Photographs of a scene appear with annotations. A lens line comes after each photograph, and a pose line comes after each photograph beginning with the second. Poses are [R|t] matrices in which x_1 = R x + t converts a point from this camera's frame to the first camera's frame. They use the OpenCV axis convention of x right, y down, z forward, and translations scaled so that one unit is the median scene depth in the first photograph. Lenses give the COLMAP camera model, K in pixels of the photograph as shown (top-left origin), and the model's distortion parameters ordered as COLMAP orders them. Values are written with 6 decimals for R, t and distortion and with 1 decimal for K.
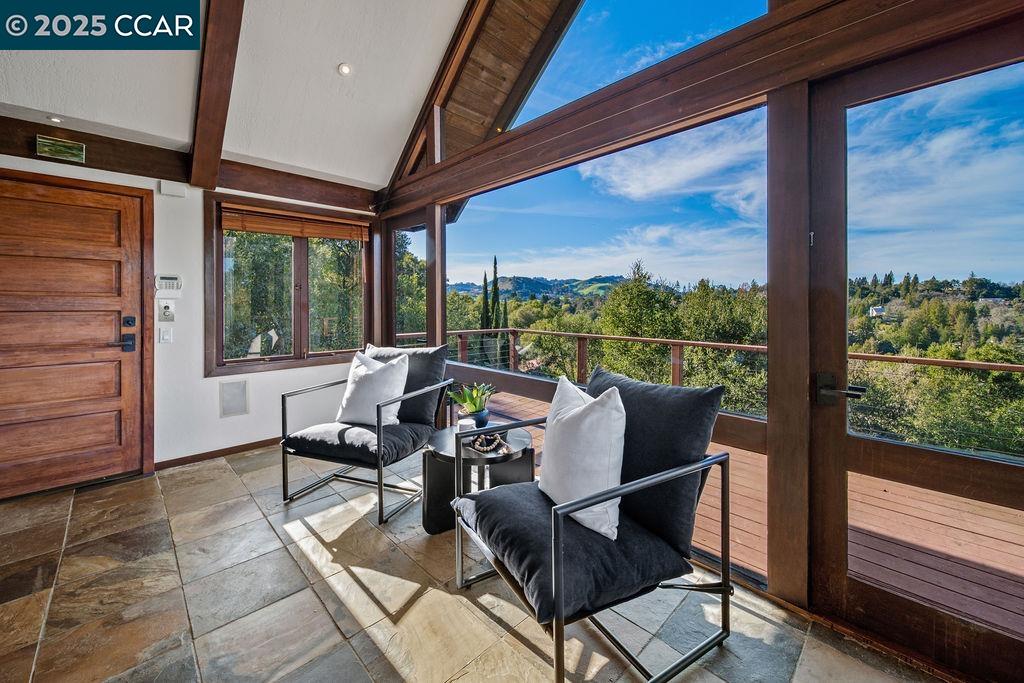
lens RADIAL K [[396.9, 0, 528.1], [0, 396.9, 303.4], [0, 0, 1]] dist [-0.001912, -0.000224]
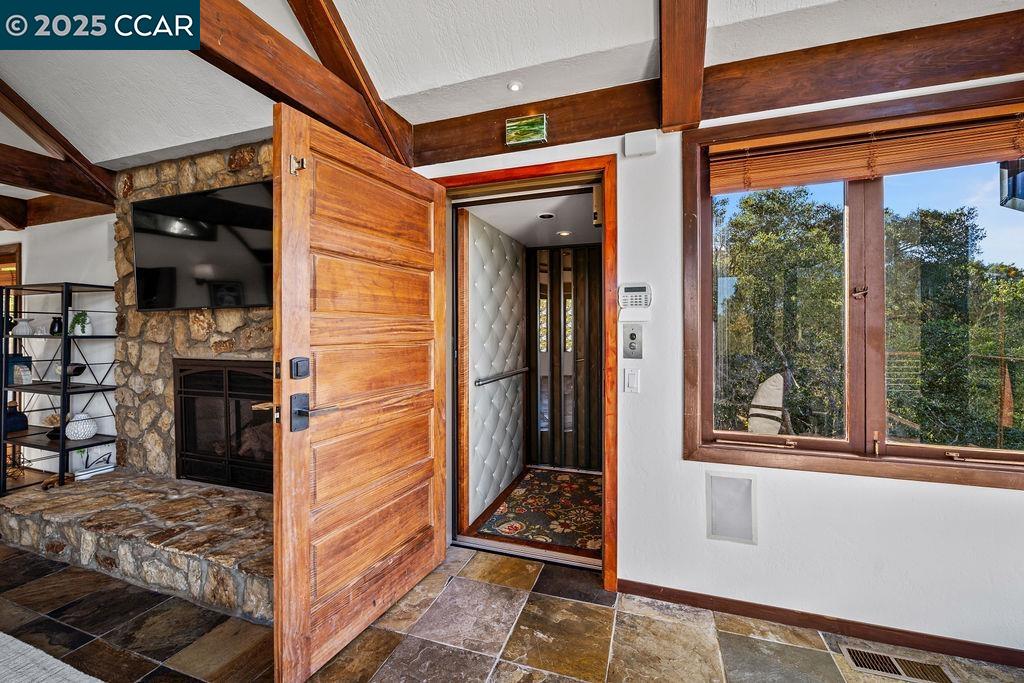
lens RADIAL K [[418.0, 0, 512.6], [0, 418.0, 332.8], [0, 0, 1]] dist [-0.012114, 0.000105]
pose [[0.425129, 0.002266, -0.905130, -0.378335], [0.002835, 0.999989, 0.003835, 0.001614], [0.905129, -0.004196, 0.425117, 0.522246]]
